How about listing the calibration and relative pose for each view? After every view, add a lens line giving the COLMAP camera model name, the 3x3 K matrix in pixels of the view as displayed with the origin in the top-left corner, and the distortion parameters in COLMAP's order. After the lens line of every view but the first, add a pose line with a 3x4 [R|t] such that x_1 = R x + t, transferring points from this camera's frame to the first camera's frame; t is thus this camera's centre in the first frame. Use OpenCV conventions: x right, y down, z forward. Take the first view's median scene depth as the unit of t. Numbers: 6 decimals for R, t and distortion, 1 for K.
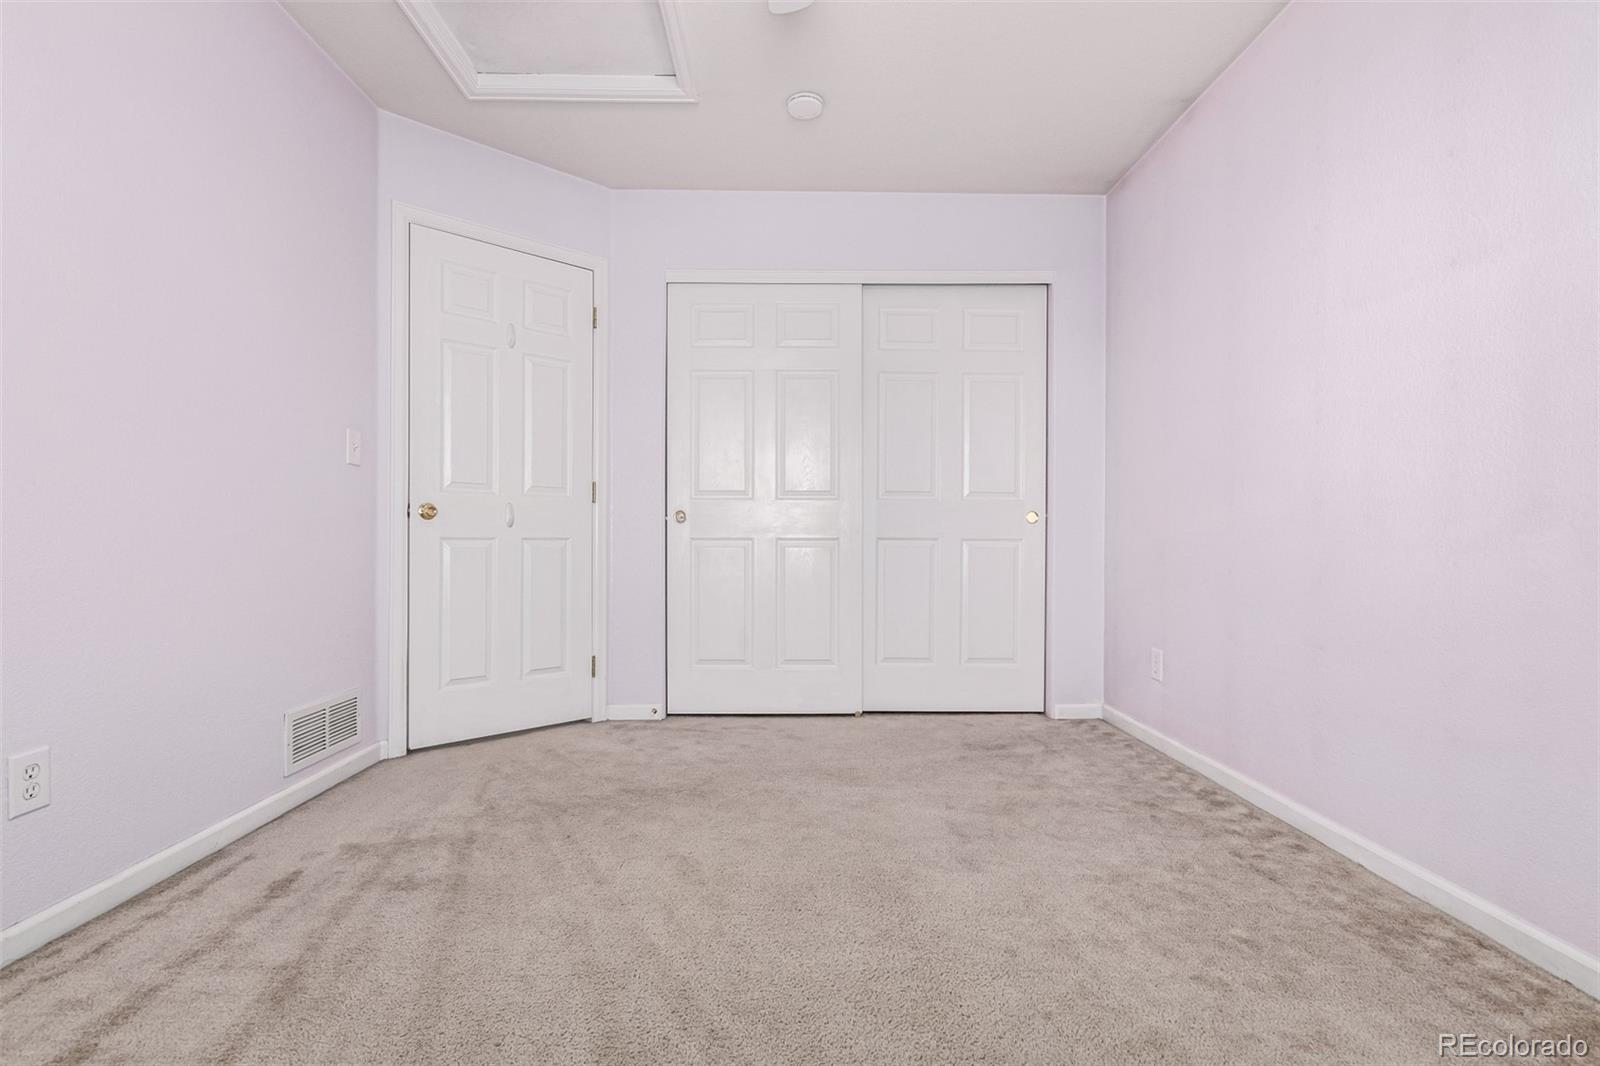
lens RADIAL K [[722.6, 0, 781.5], [0, 722.6, 533.1], [0, 0, 1]] dist [-0.000037, -0.000083]
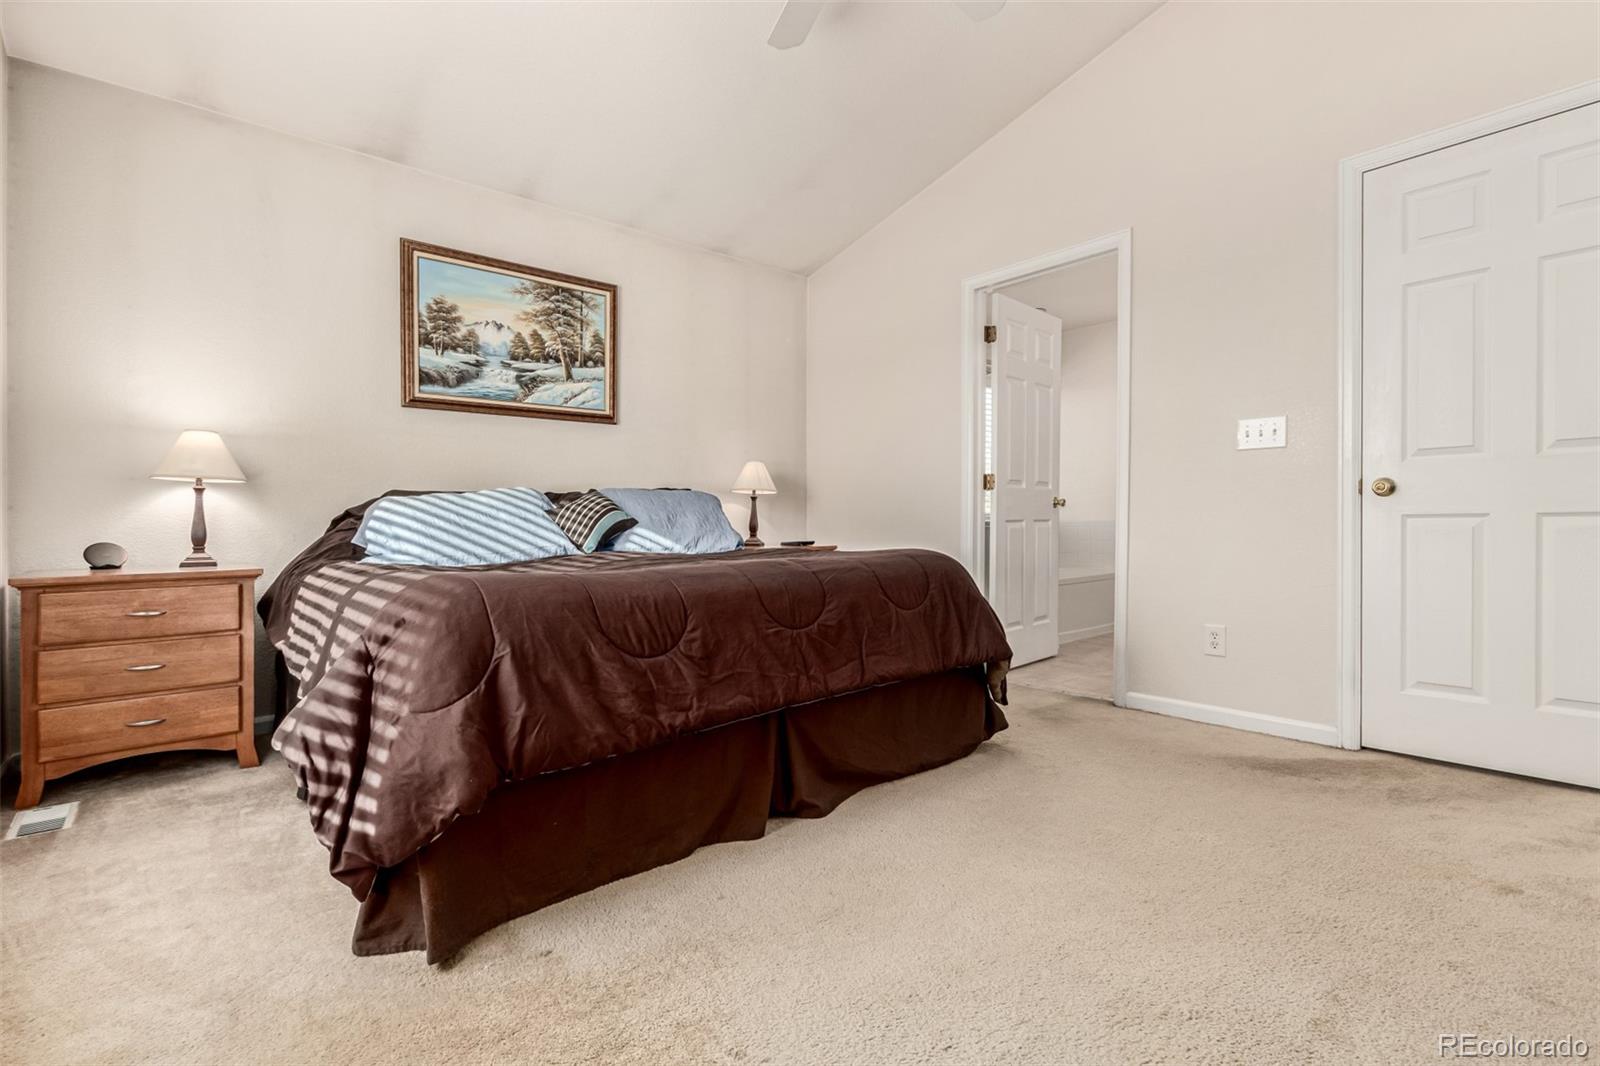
lens RADIAL K [[722.9, 0, 797.4], [0, 722.9, 532.1], [0, 0, 1]] dist [-0.001351, -0.000631]
pose [[-0.761989, 0.016664, -0.647376, 0.758933], [0.005460, 0.999799, 0.019310, 0.008134], [0.647567, 0.011179, -0.761926, 1.254995]]
